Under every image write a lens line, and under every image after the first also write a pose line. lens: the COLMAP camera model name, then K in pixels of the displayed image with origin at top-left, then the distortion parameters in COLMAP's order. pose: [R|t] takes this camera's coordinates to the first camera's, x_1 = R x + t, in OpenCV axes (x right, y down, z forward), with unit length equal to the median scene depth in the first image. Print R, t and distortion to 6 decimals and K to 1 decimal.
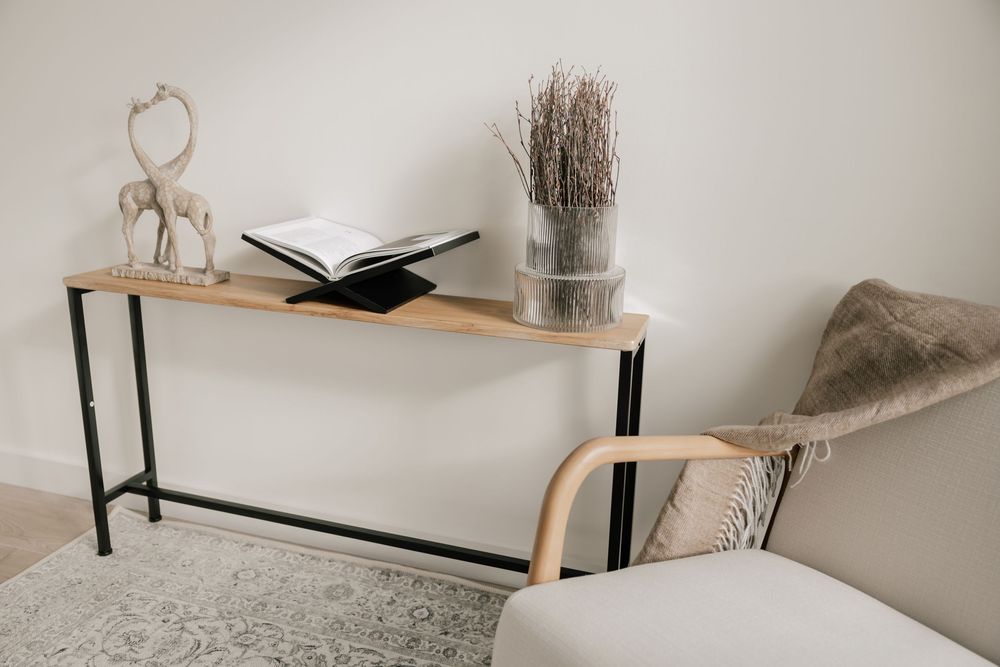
lens RADIAL K [[797.6, 0, 502.2], [0, 797.6, 336.3], [0, 0, 1]] dist [-0.020657, 0.015852]
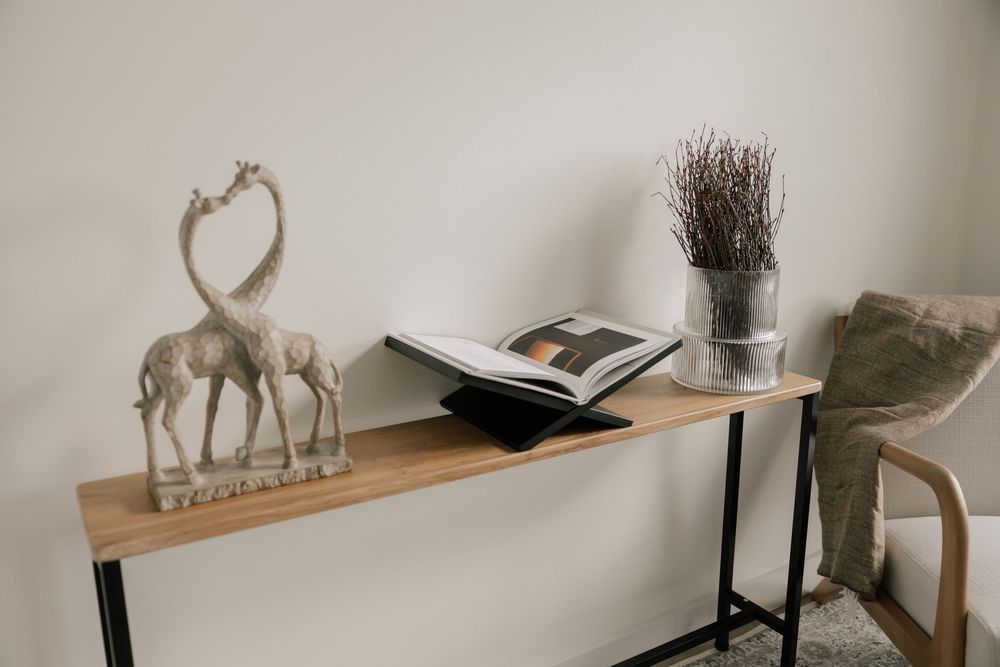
lens RADIAL K [[797.6, 0, 497.4], [0, 797.6, 332.5], [0, 0, 1]] dist [-0.020657, 0.015852]
pose [[0.653104, -0.198955, 0.730666, -0.902170], [0.219921, 0.973117, 0.068396, -0.229764], [-0.724631, 0.116019, 0.679301, 0.566396]]
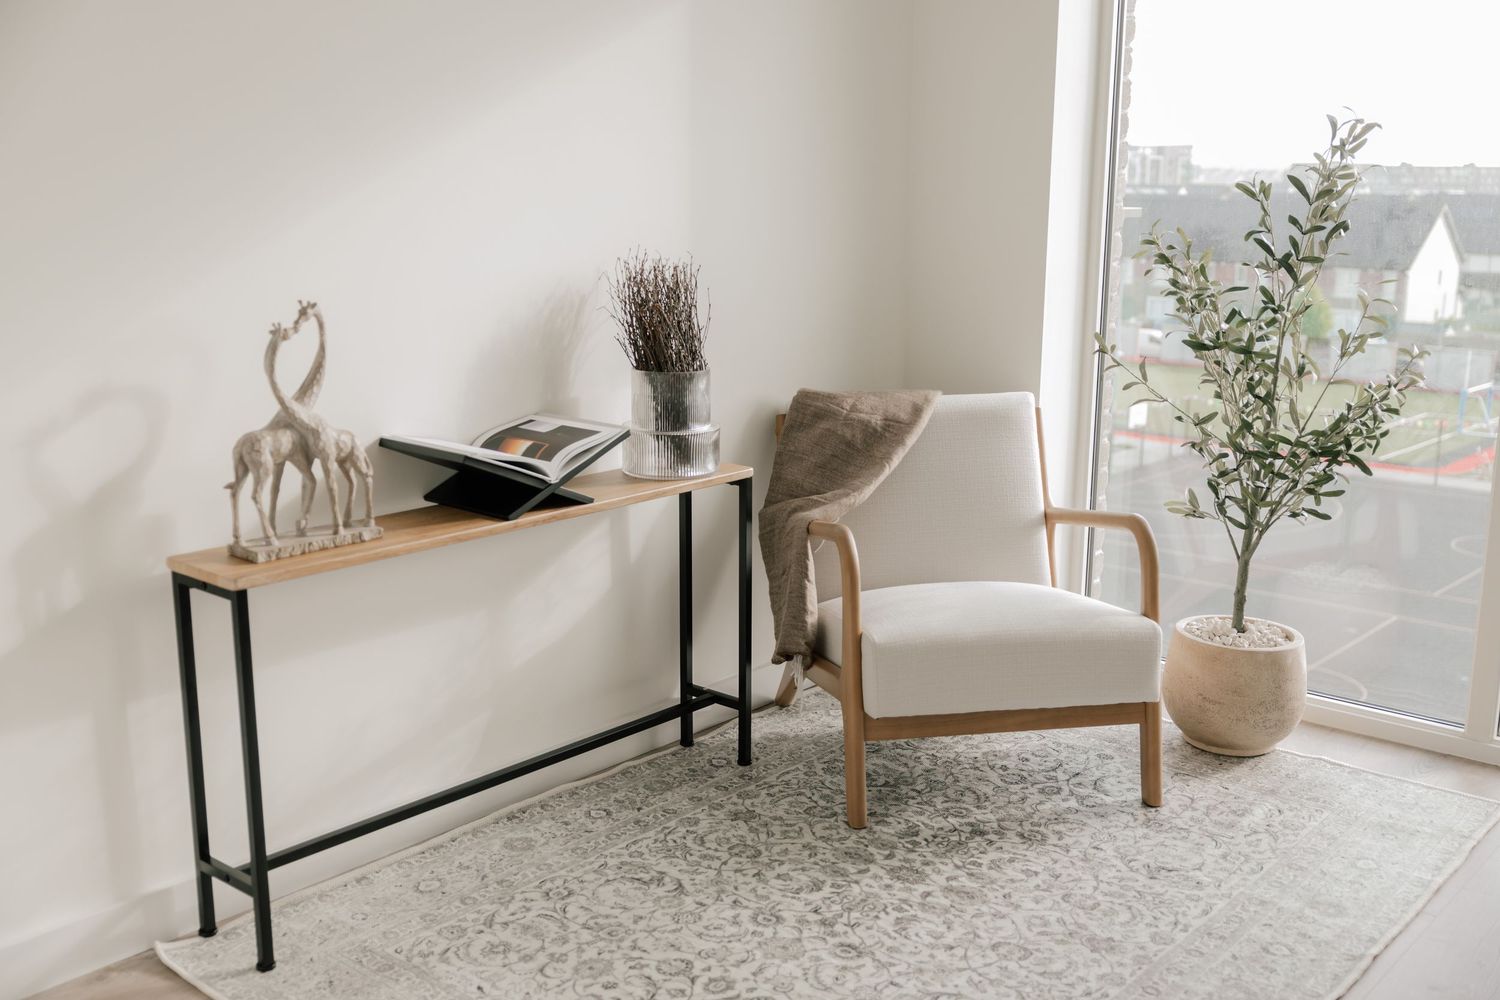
lens RADIAL K [[1552.9, 0, 746.7], [0, 1552.9, 496.8], [0, 0, 1]] dist [-0.000797, 0.000000]
pose [[0.394099, -0.221394, 0.892004, -1.985584], [0.245537, 0.960638, 0.129948, -0.264314], [-0.885662, 0.167808, 0.432947, -0.030857]]
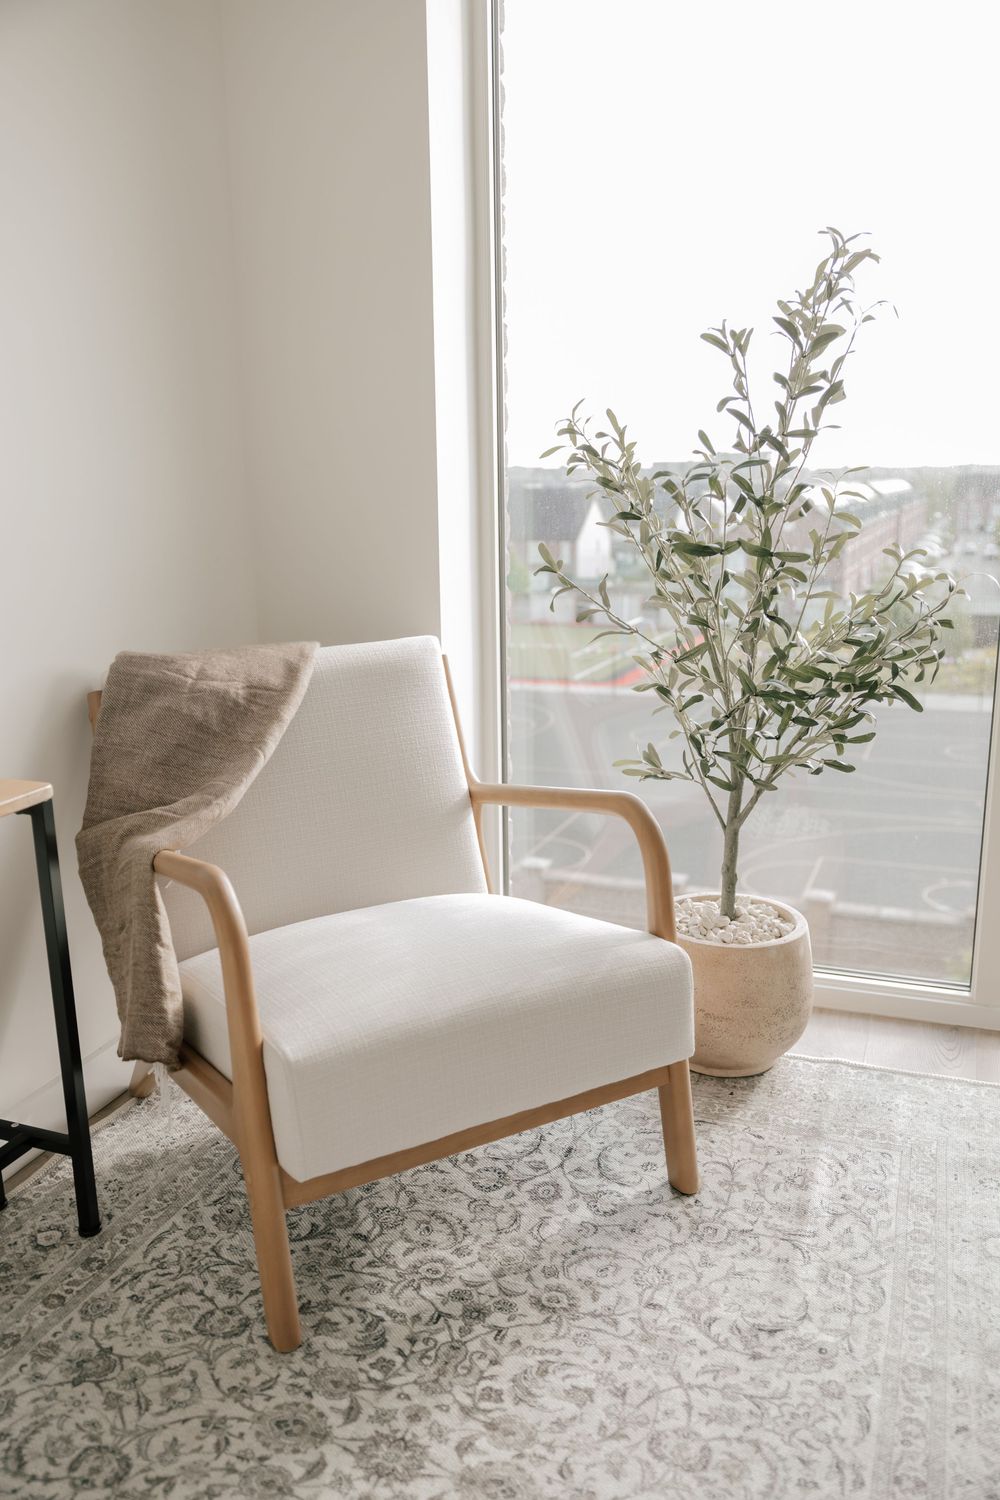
lens RADIAL K [[1196.5, 0, 496.3], [0, 1196.5, 753.4], [0, 0, 1]] dist [-0.020657, 0.015852]
pose [[0.064617, -0.262028, 0.962895, -0.897154], [0.278810, 0.931225, 0.234700, -0.169838], [-0.958170, 0.253299, 0.133229, 0.424192]]
